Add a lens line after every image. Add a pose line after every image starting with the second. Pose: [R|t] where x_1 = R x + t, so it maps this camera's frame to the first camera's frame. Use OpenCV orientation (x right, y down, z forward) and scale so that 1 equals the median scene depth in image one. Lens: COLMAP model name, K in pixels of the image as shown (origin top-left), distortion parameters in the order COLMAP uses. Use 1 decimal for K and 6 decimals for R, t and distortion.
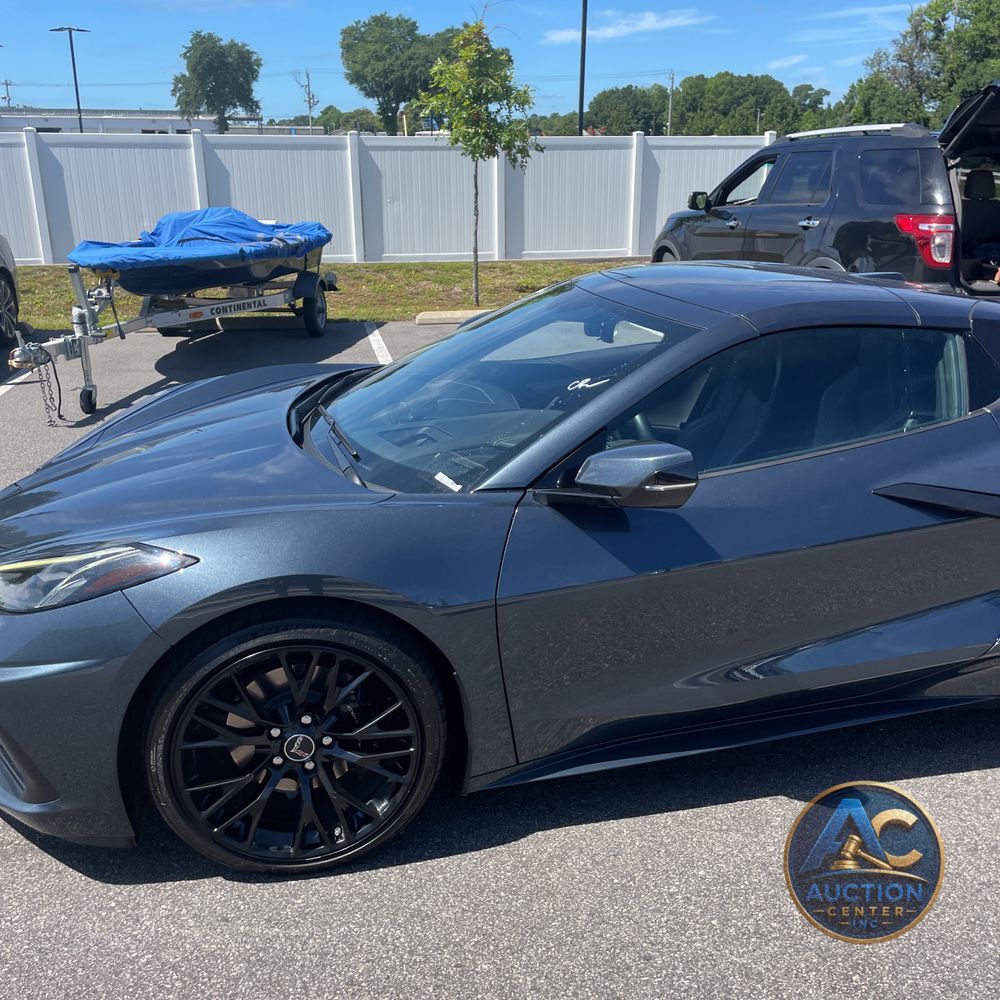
lens RADIAL K [[1012.3, 0, 506.9], [0, 1012.3, 504.6], [0, 0, 1]] dist [0.081177, -0.107549]
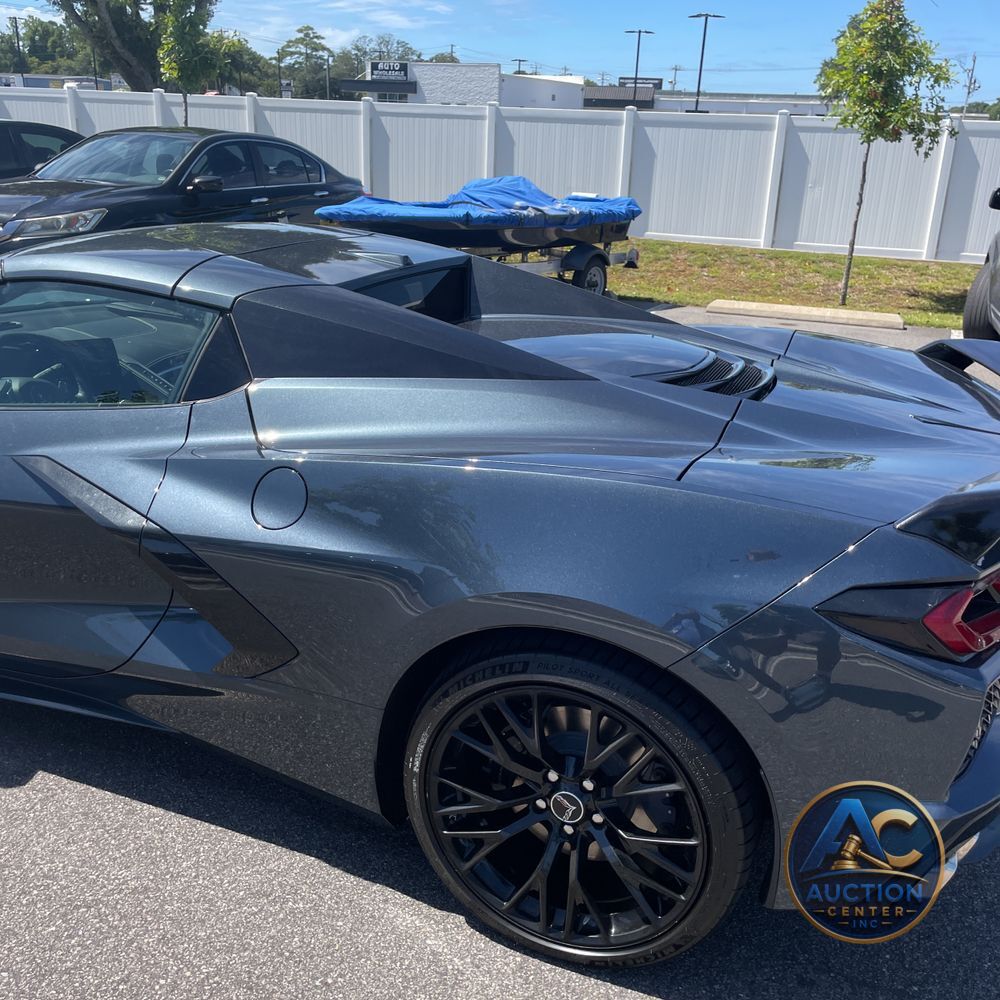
lens RADIAL K [[1012.3, 0, 506.9], [0, 1012.3, 504.6], [0, 0, 1]] dist [0.081177, -0.107549]
pose [[0.831895, 0.222003, -0.508592, 0.322893], [-0.215766, 0.973777, 0.072135, -0.035680], [0.511269, 0.049728, 0.857981, 0.113858]]
